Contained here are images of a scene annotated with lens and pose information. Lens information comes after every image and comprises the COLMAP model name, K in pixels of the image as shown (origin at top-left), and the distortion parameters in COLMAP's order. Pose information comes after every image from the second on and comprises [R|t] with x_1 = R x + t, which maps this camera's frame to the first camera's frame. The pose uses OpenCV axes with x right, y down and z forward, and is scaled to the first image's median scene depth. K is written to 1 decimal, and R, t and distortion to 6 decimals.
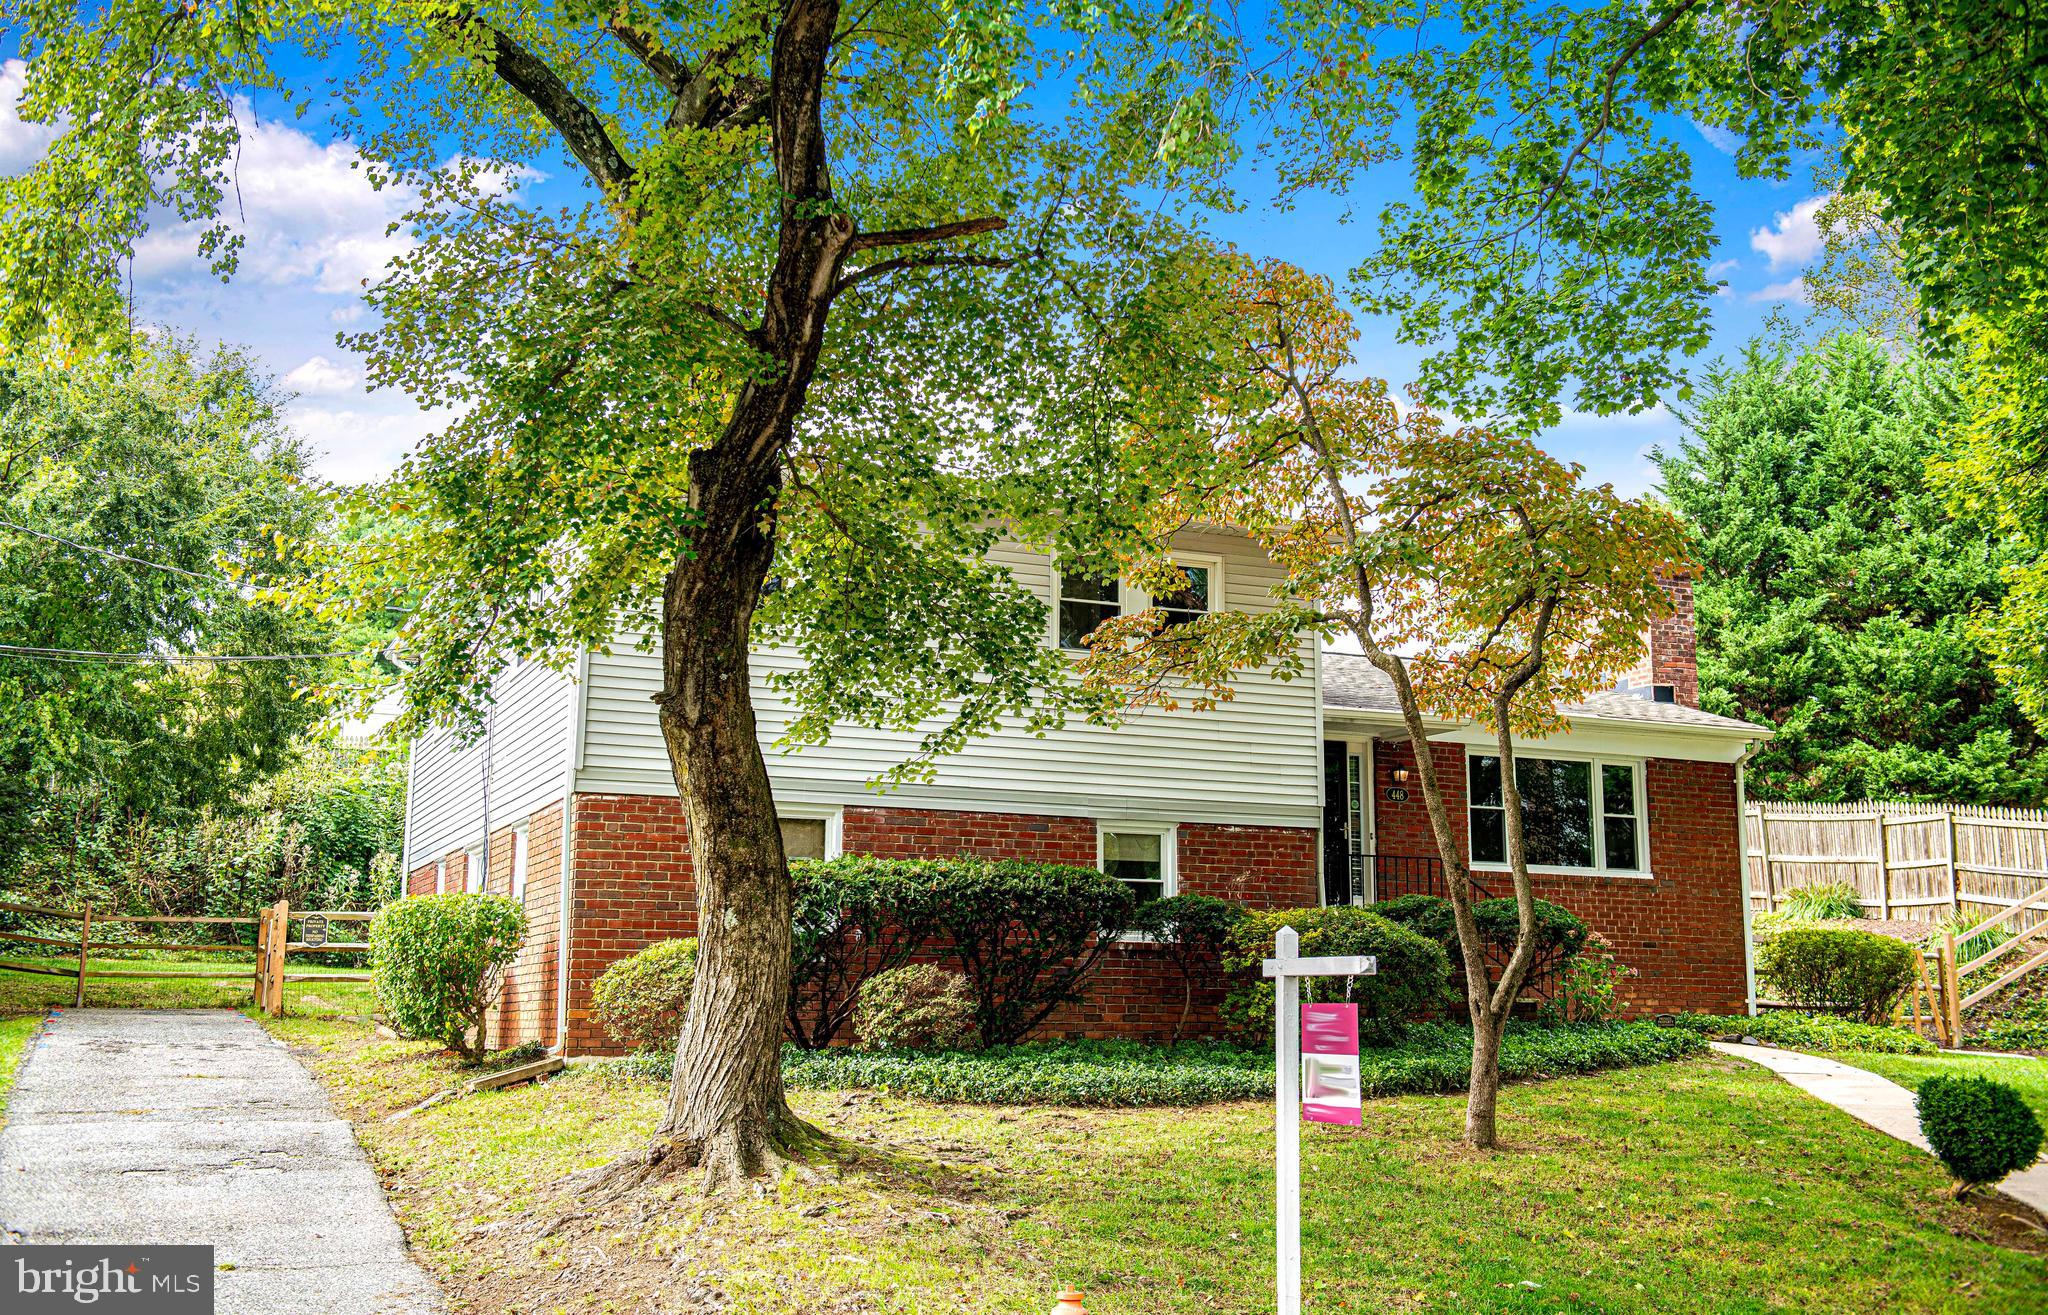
lens RADIAL K [[2245.5, 0, 1024.0], [0, 2245.5, 645.3], [0, 0, 1]] dist [0.032135, 0.000000]
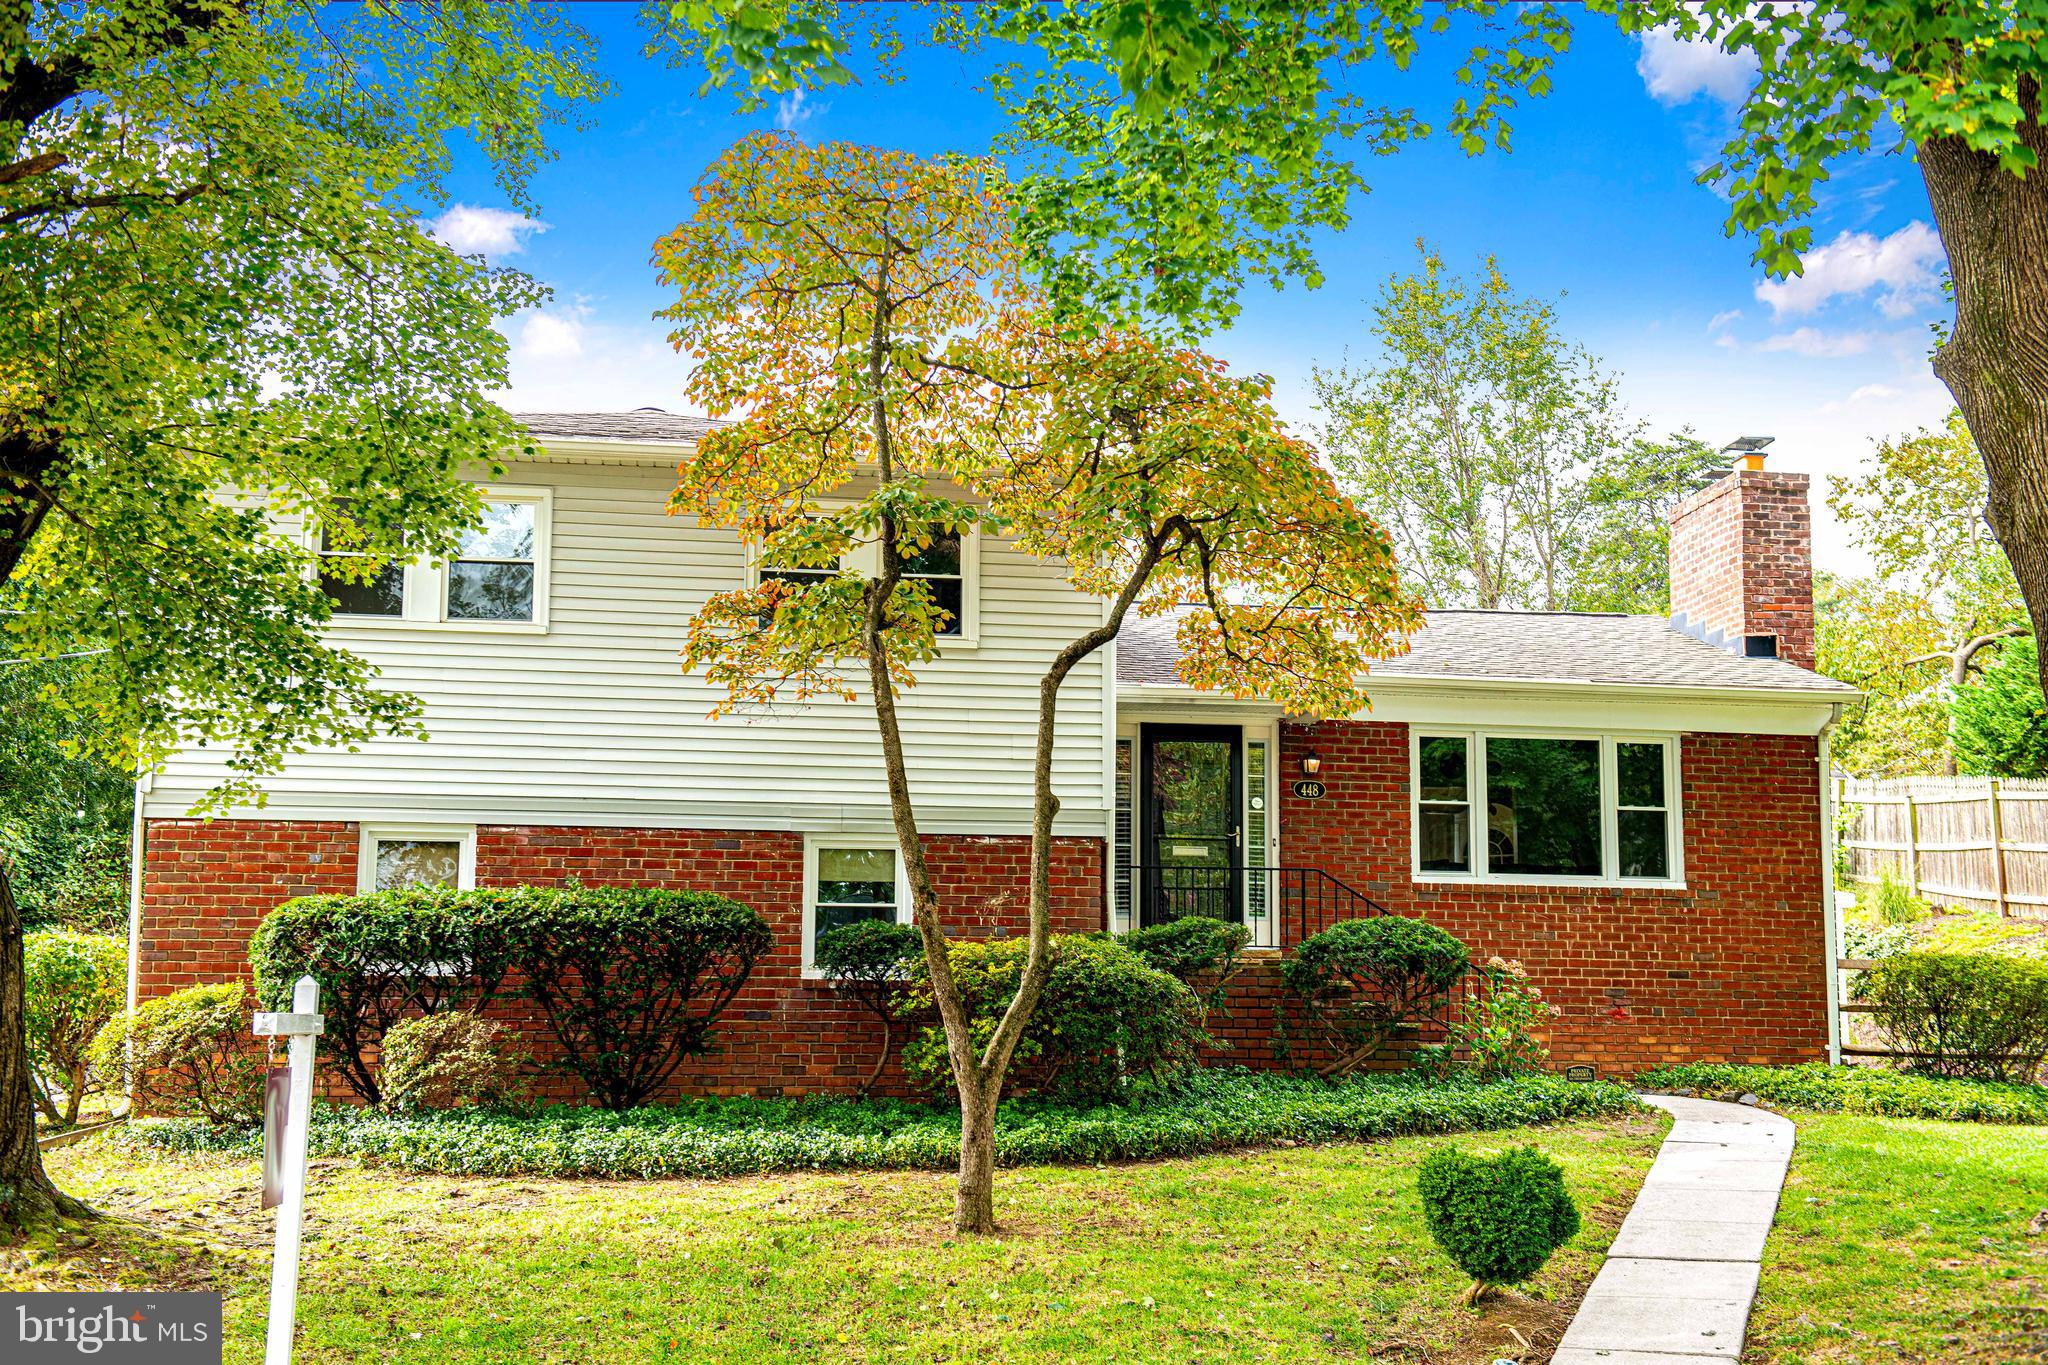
lens RADIAL K [[2788.5, 0, 1024.1], [0, 2788.5, 688.7], [0, 0, 1]] dist [0.068842, 0.000000]
pose [[0.968424, -0.034316, -0.246938, 0.315517], [0.042267, 0.998742, 0.026966, -0.000298], [0.245702, -0.036551, 0.968656, 0.018553]]
